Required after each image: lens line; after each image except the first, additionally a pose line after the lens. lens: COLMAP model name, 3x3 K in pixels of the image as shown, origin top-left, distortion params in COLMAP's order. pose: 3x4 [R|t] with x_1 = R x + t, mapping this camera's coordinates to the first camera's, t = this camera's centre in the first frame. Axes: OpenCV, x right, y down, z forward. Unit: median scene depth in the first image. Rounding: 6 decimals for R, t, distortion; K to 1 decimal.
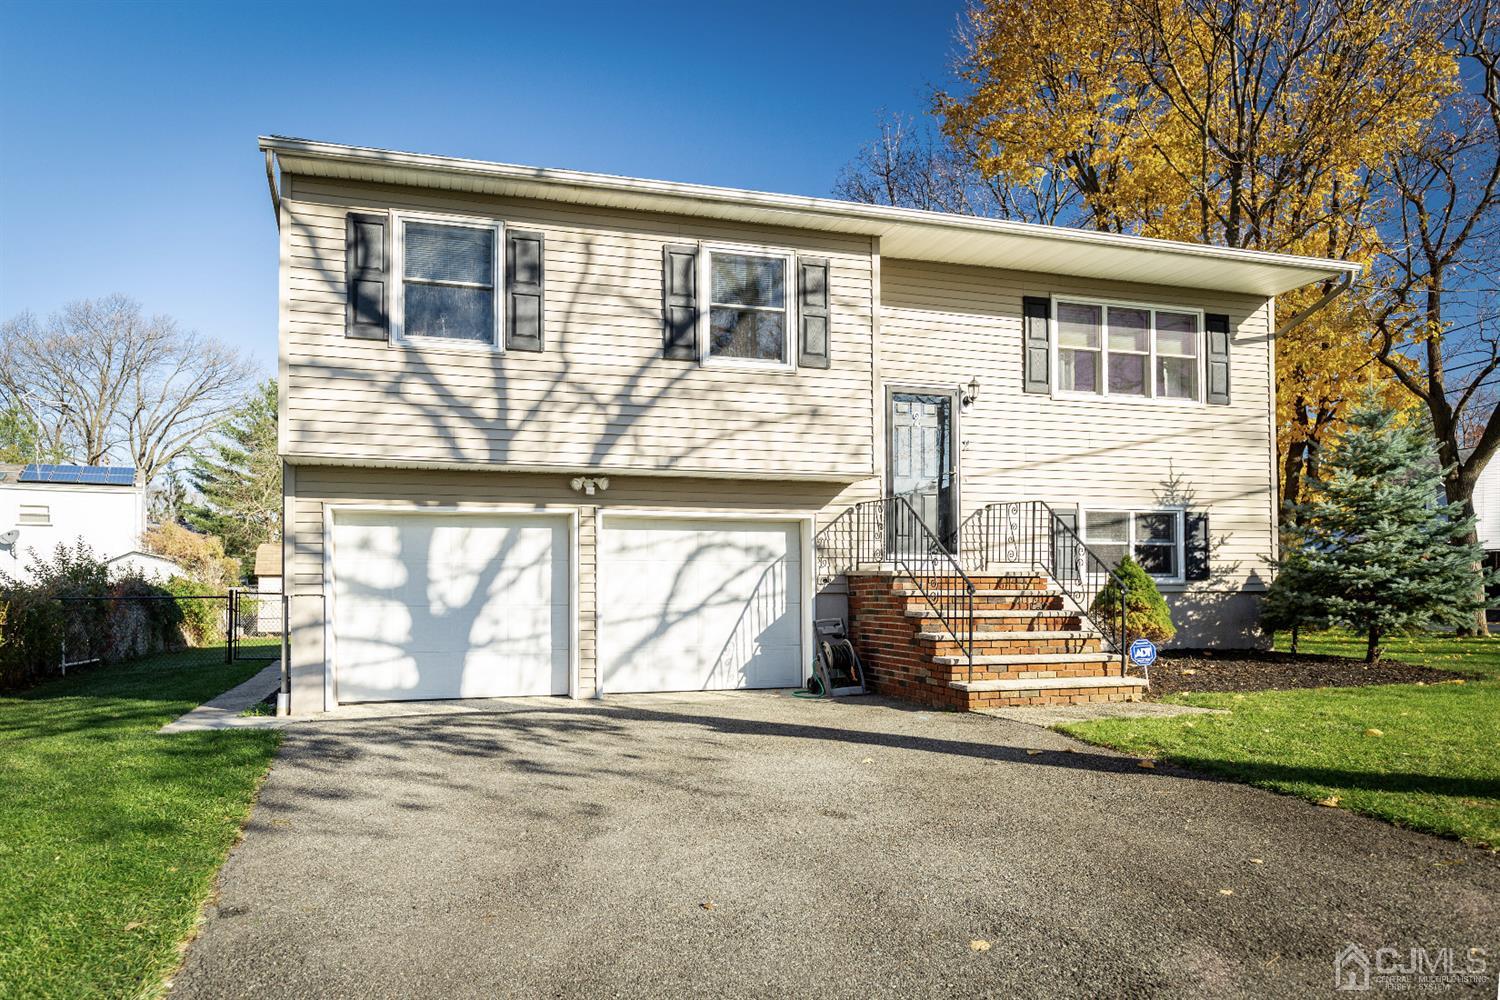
lens RADIAL K [[922.2, 0, 750.7], [0, 922.2, 575.0], [0, 0, 1]] dist [-0.001712, -0.000029]
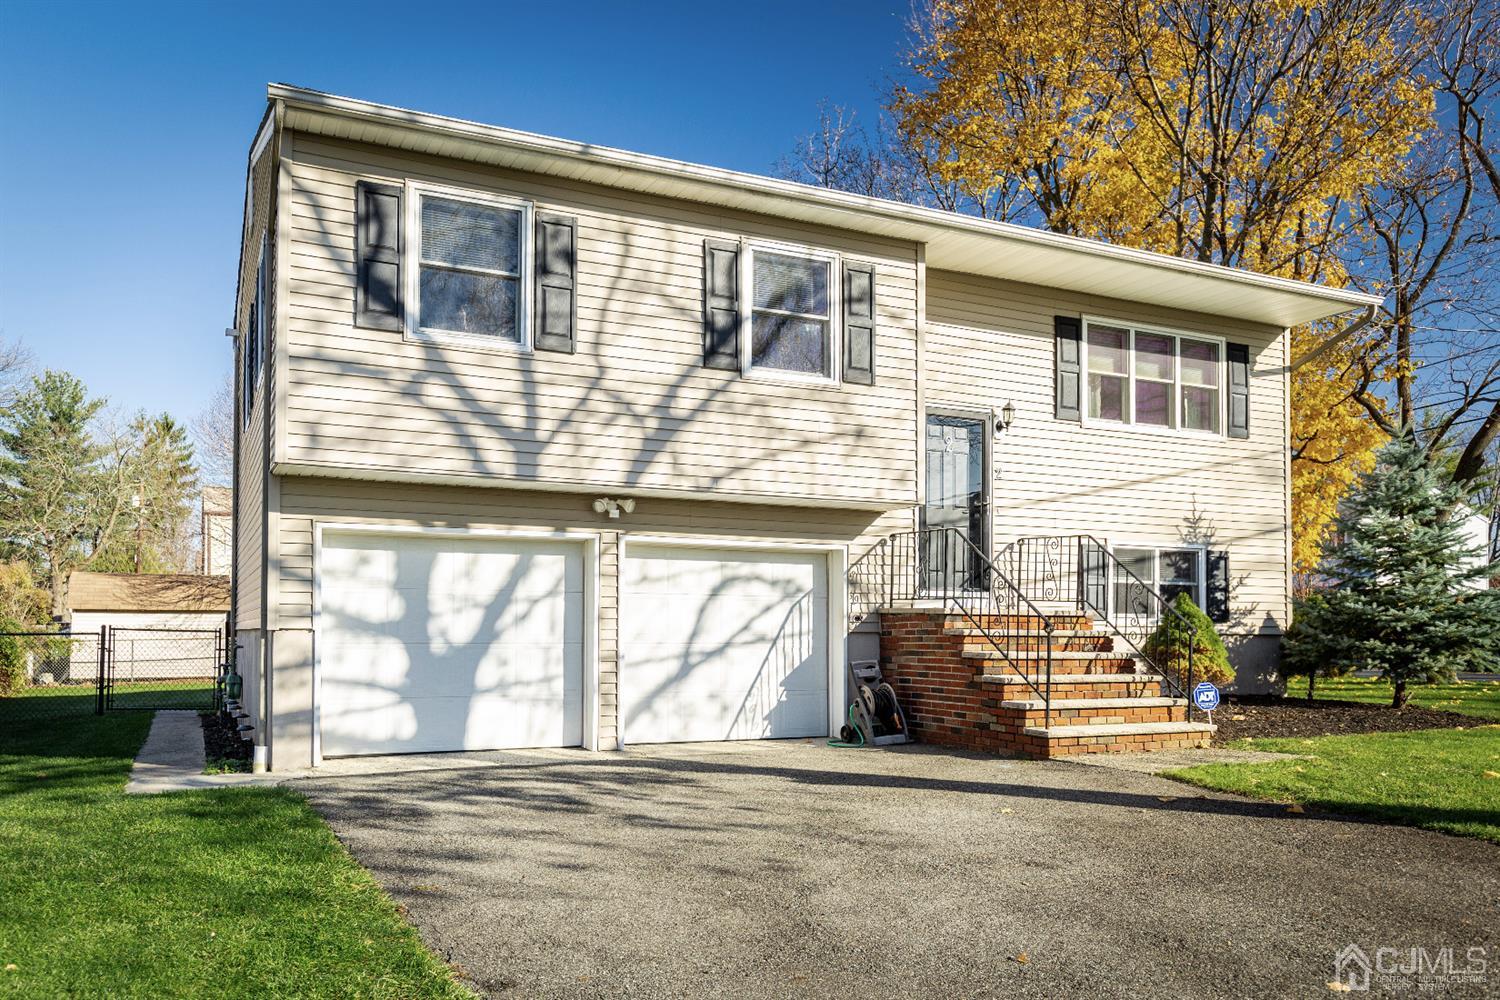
lens RADIAL K [[1040.3, 0, 744.1], [0, 1040.3, 615.3], [0, 0, 1]] dist [0.004111, 0.000258]
pose [[0.991224, 0.009040, 0.131885, -0.179557], [-0.008783, 0.999958, -0.002530, 0.006956], [-0.131903, 0.001349, 0.991262, -0.000731]]
